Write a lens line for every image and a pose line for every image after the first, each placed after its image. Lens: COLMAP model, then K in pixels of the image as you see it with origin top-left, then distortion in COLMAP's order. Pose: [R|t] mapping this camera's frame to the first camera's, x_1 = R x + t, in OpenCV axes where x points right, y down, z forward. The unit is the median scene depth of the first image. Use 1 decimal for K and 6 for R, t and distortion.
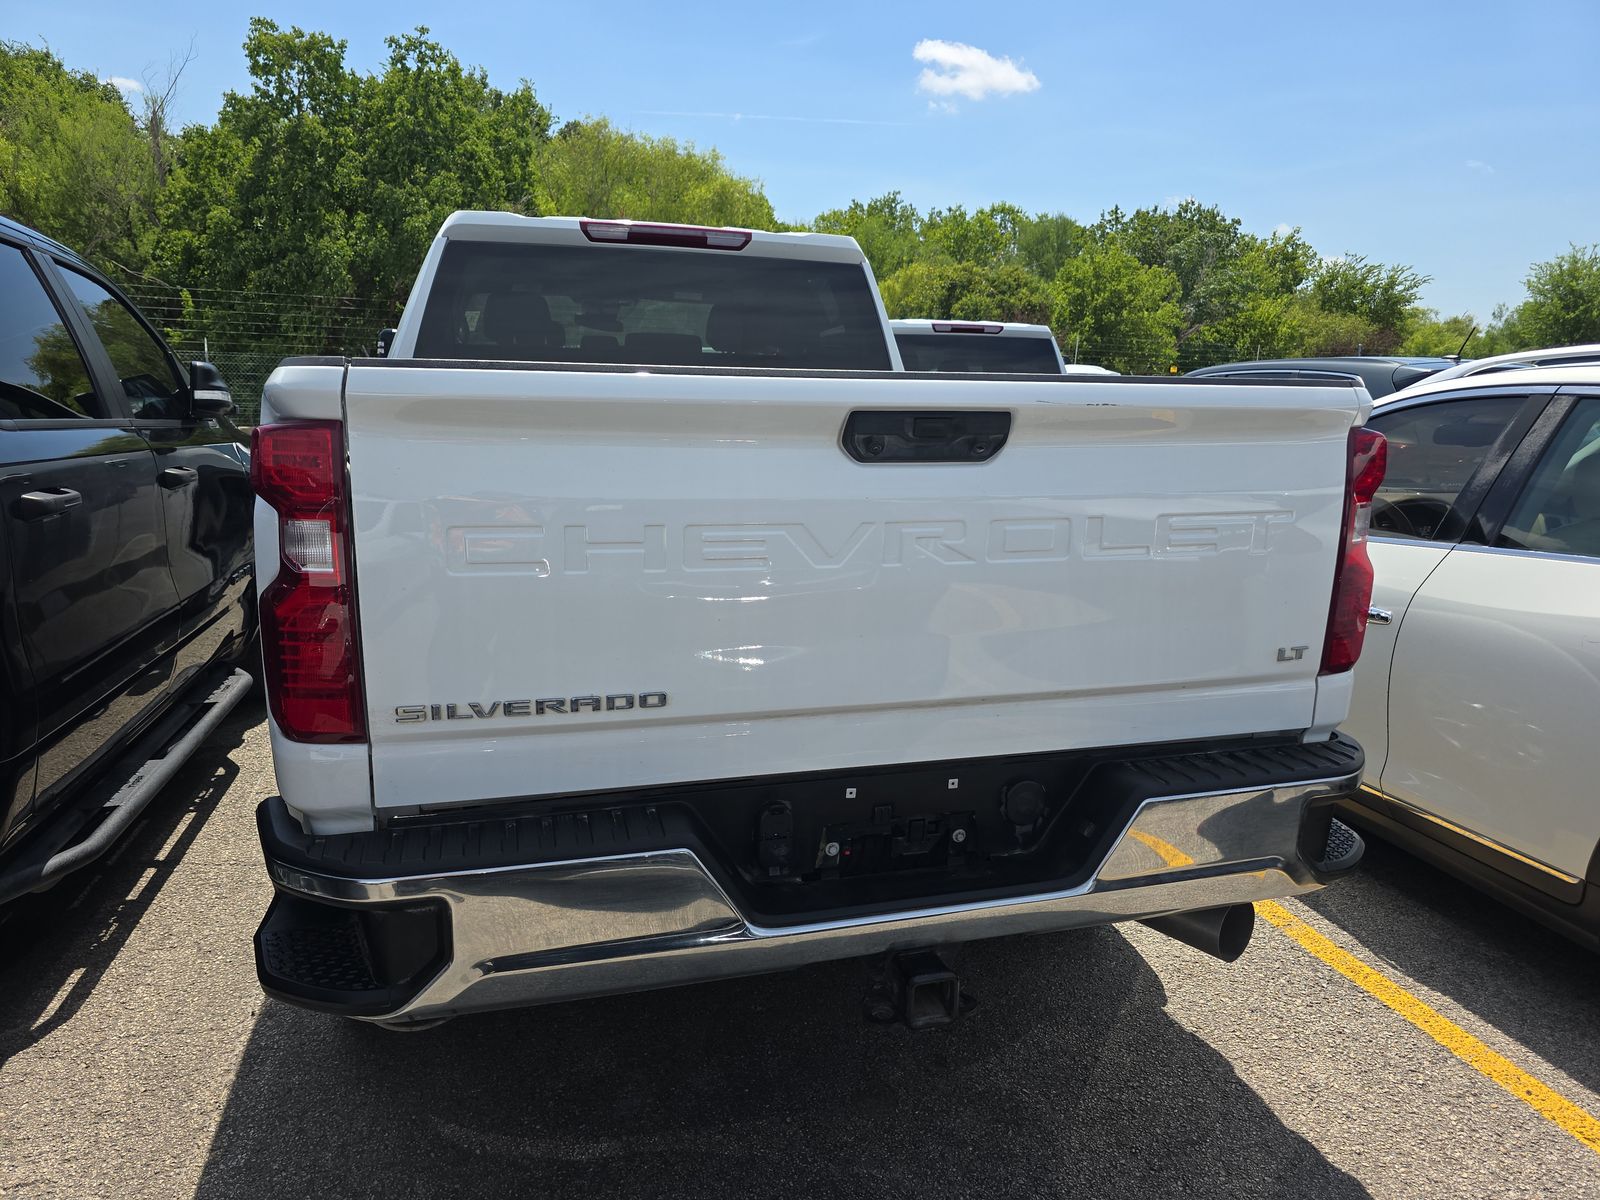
lens RADIAL K [[1074.5, 0, 815.2], [0, 1074.5, 605.2], [0, 0, 1]] dist [0.051809, -0.051028]
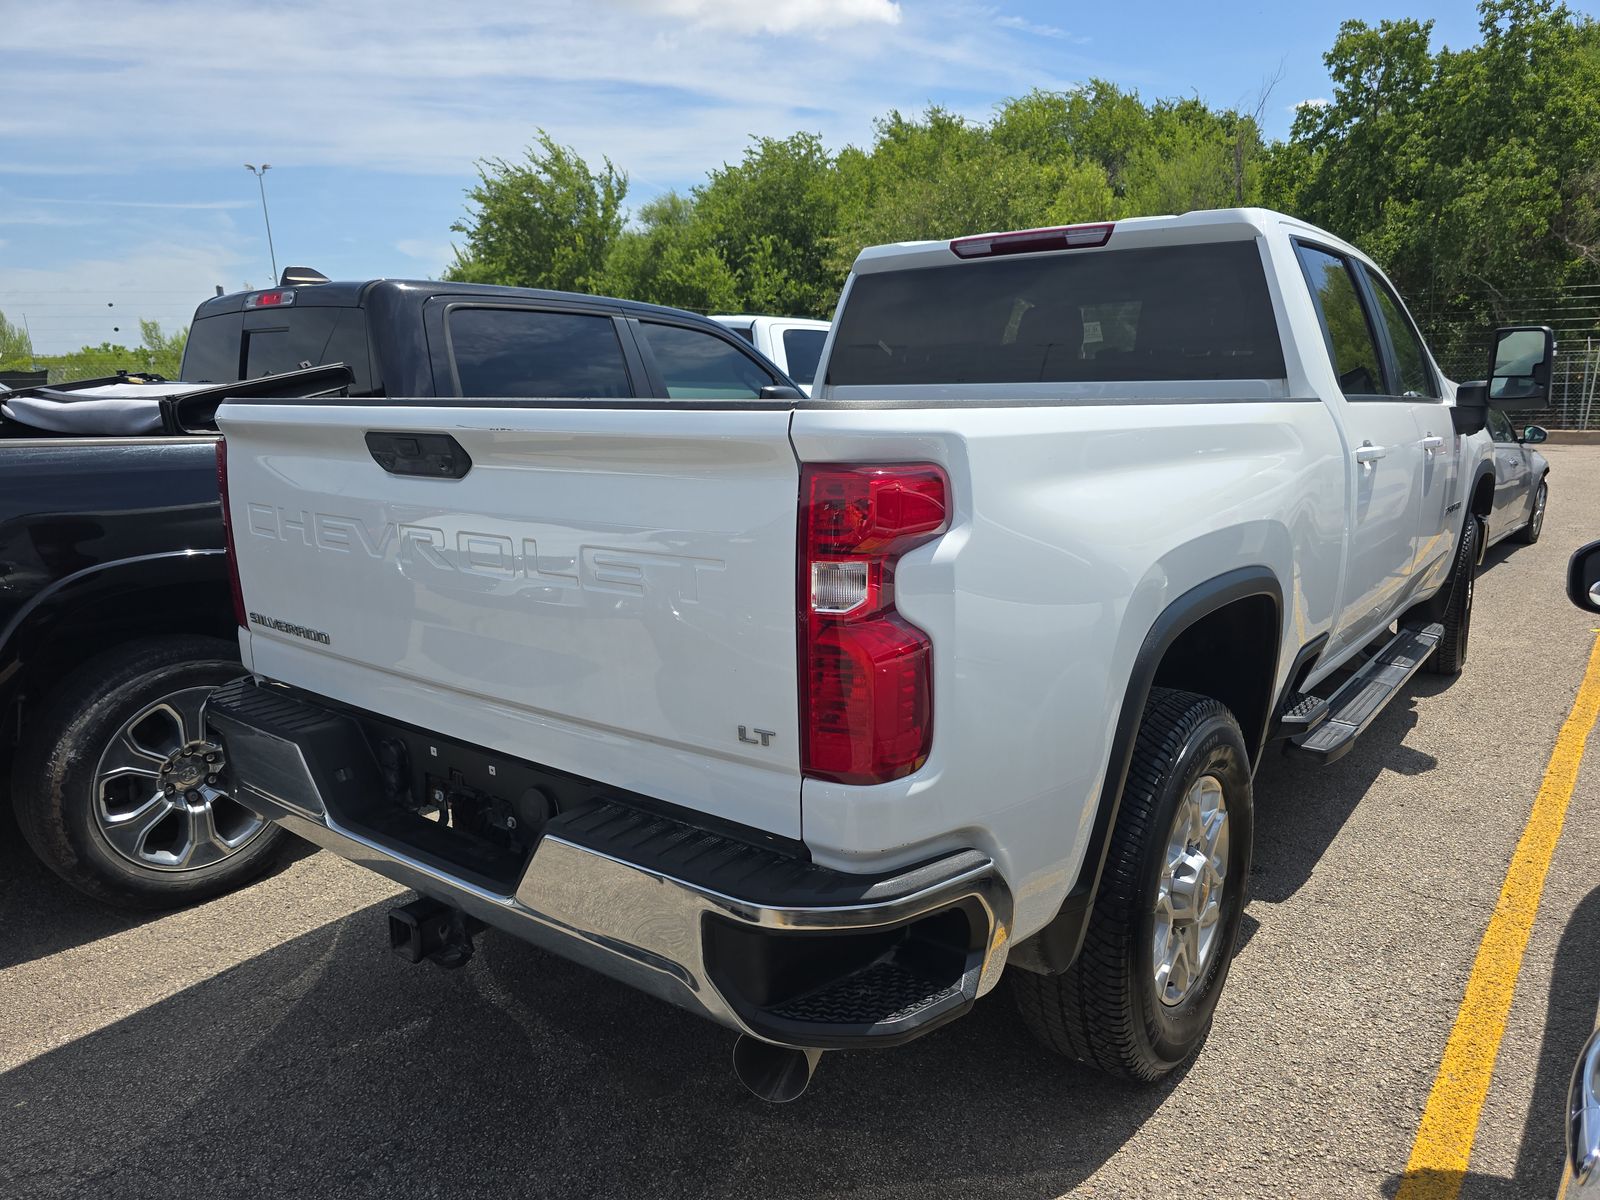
lens RADIAL K [[1077.7, 0, 822.9], [0, 1077.7, 592.1], [0, 0, 1]] dist [0.026127, -0.001840]
pose [[0.592878, 0.129741, -0.794772, 0.076813], [-0.137279, 0.988773, 0.059004, -0.008134], [0.793505, 0.074123, 0.604033, 0.038249]]
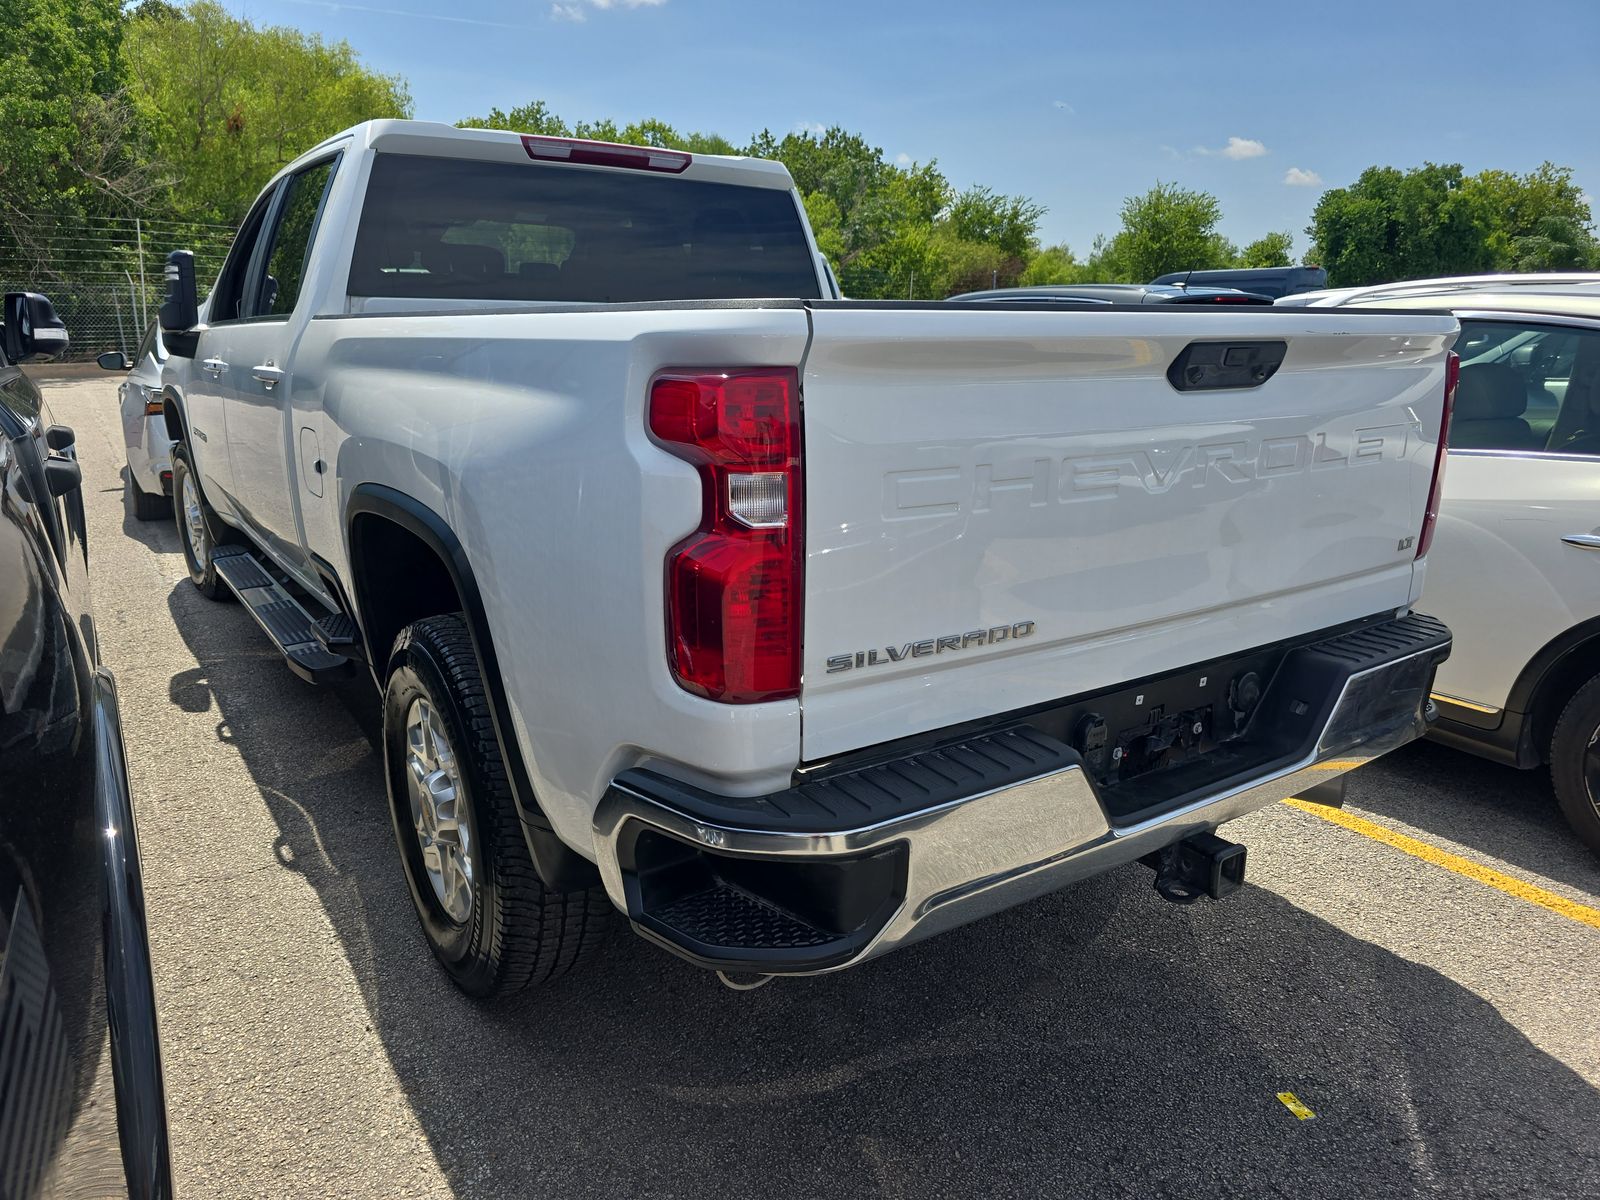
lens RADIAL K [[1076.9, 0, 822.6], [0, 1076.9, 597.4], [0, 0, 1]] dist [0.054706, -0.052914]
pose [[0.950578, -0.086360, 0.298235, -0.037038], [0.068769, 0.995243, 0.069003, -0.001590], [-0.302775, -0.045084, 0.951995, 0.003826]]
